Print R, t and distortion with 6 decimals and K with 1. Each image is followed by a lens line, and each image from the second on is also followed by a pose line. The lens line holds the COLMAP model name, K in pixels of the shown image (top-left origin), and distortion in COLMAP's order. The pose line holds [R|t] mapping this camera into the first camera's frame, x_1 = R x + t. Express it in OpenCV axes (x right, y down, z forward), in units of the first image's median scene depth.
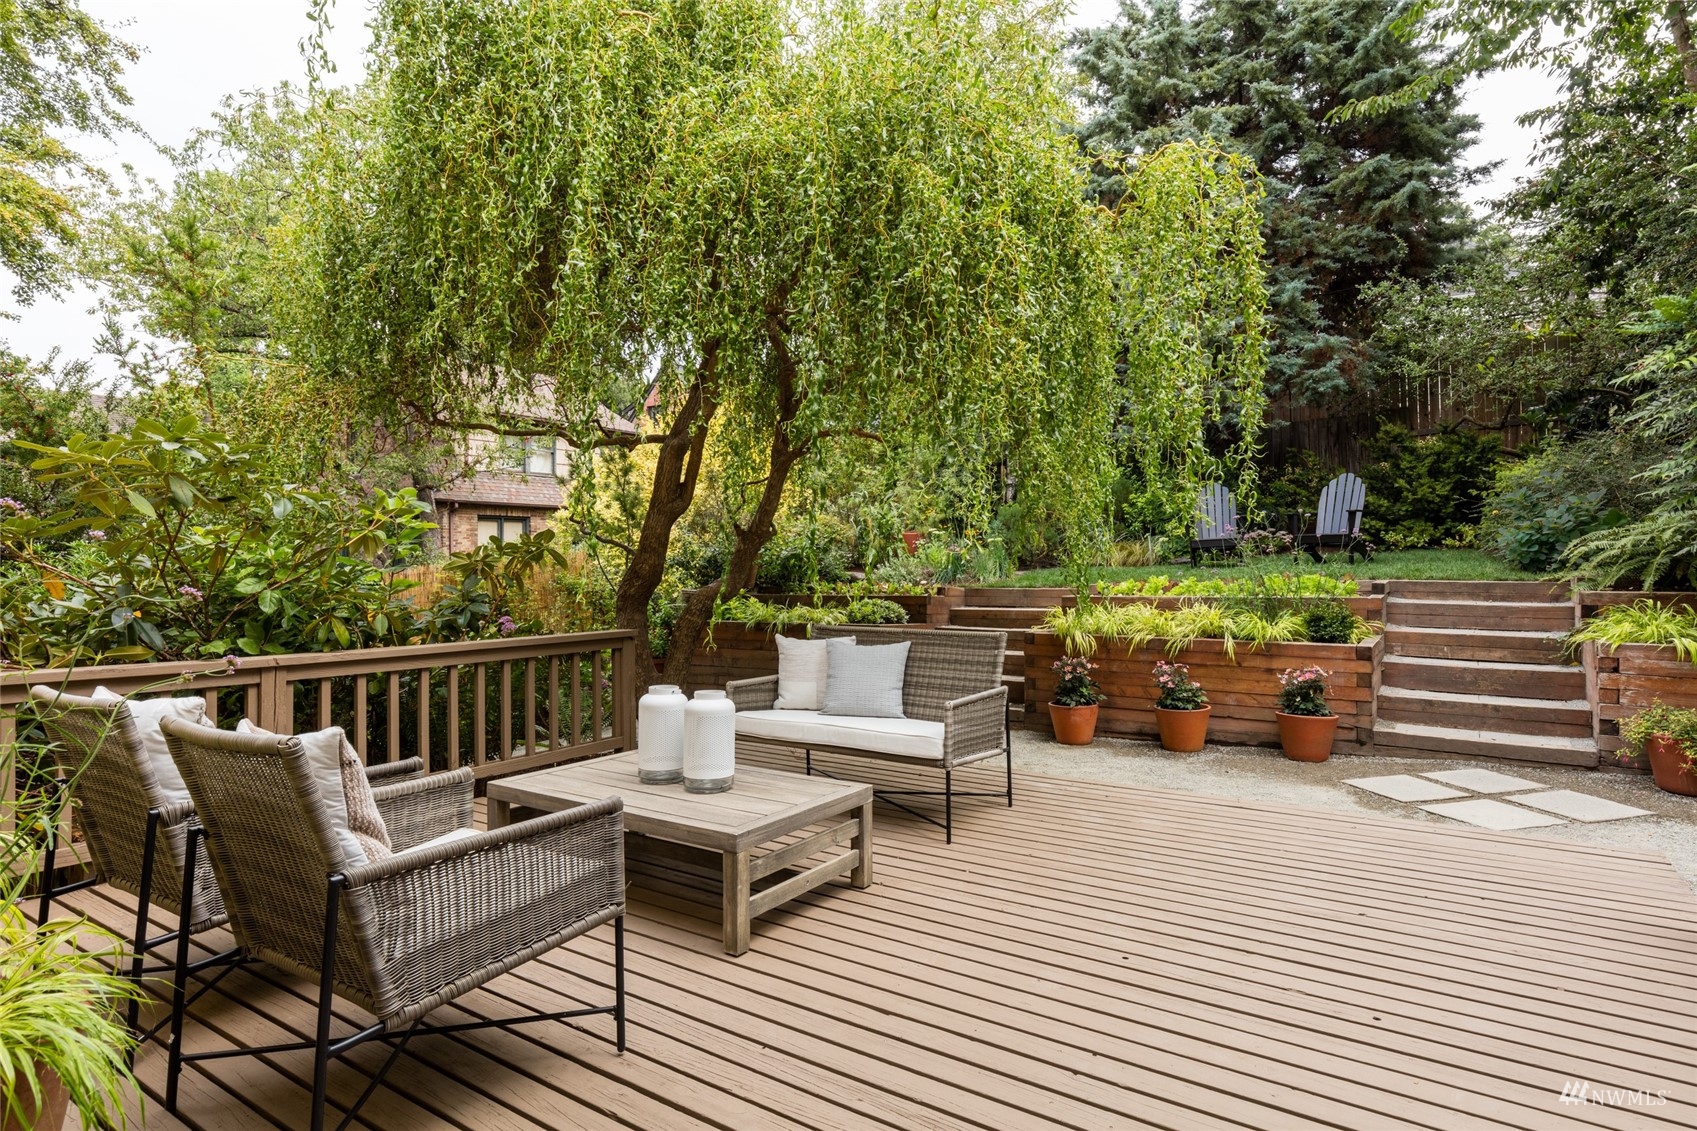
lens RADIAL K [[869.3, 0, 856.3], [0, 869.3, 566.0], [0, 0, 1]] dist [0.003419, 0.002203]
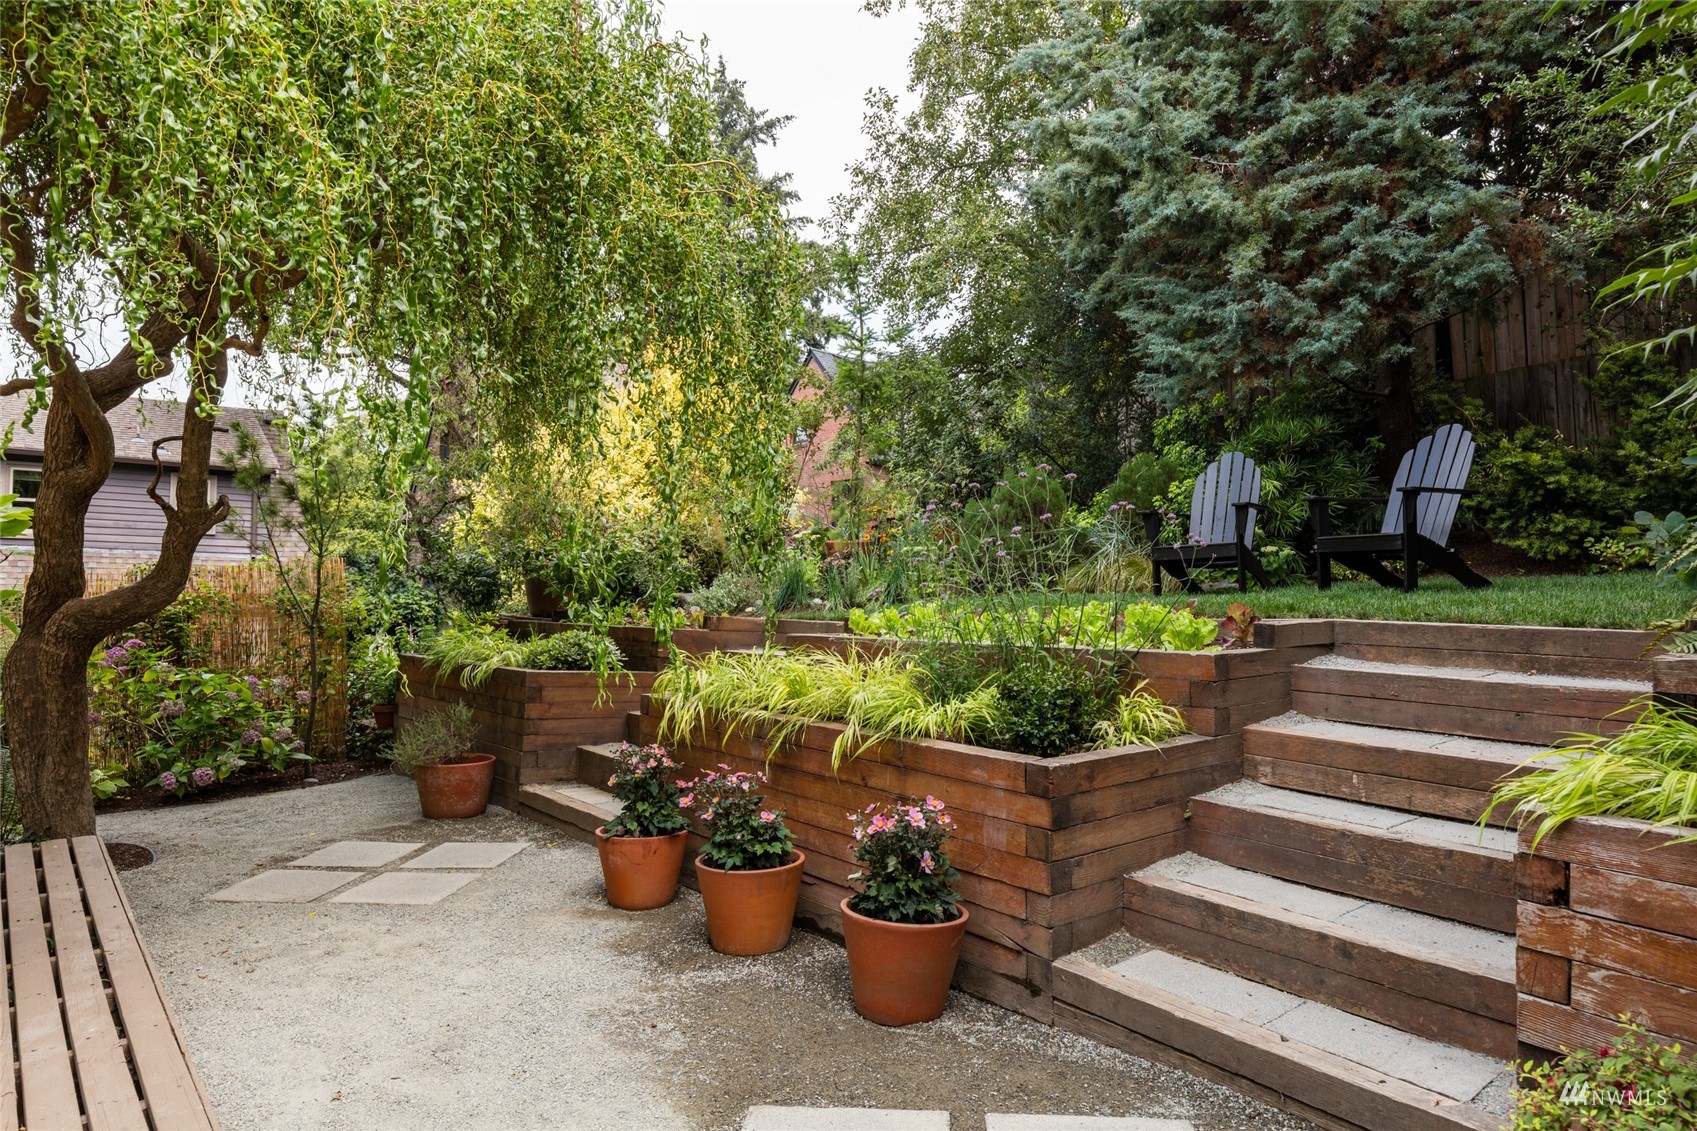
lens RADIAL K [[1000.0, 0, 853.0], [0, 1000.0, 579.7], [0, 0, 1]] dist [-0.007079, -0.002299]
pose [[0.954884, 0.013111, -0.296691, 0.575191], [-0.018900, 0.999683, -0.016650, 0.009048], [0.296379, 0.021507, 0.954828, 0.446282]]
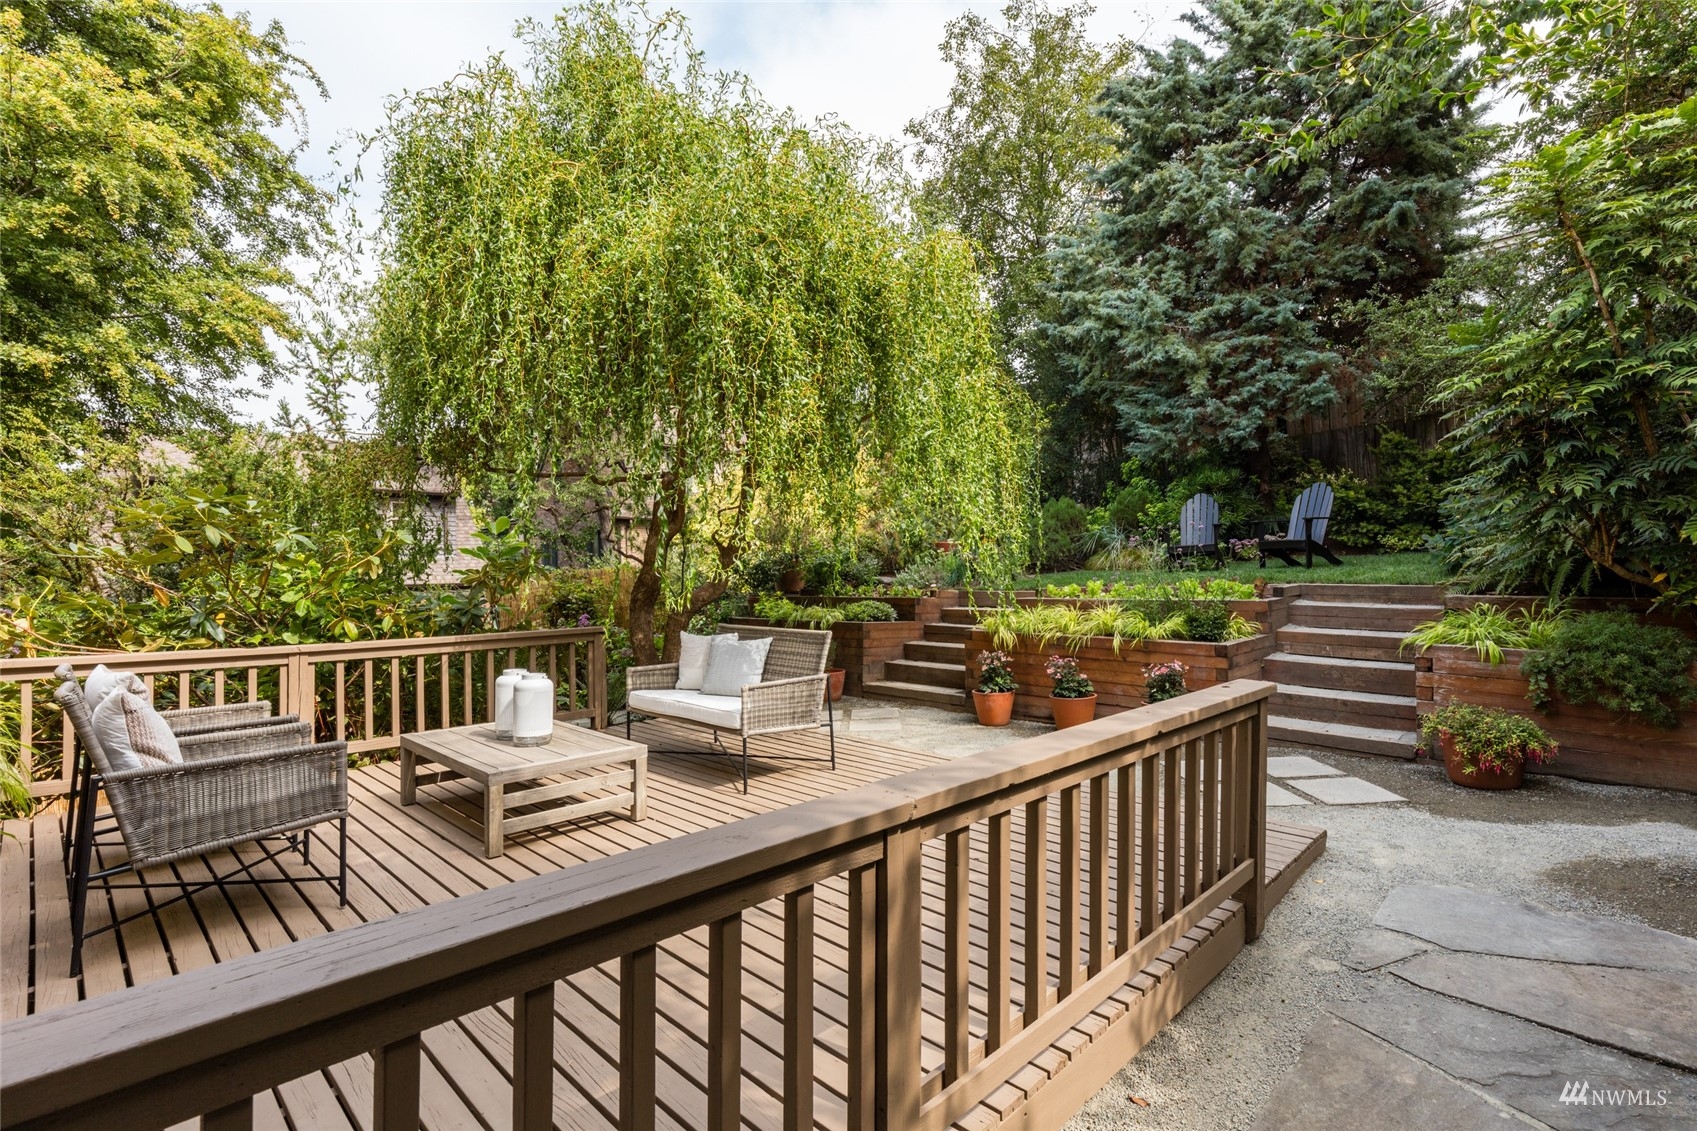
lens RADIAL K [[776.1, 0, 881.2], [0, 776.1, 570.0], [0, 0, 1]] dist [0.014546, -0.000996]
pose [[0.983700, -0.007163, -0.179675, 0.297174], [0.008132, 0.999956, 0.004658, -0.011348], [0.179634, -0.006043, 0.983715, -0.060541]]
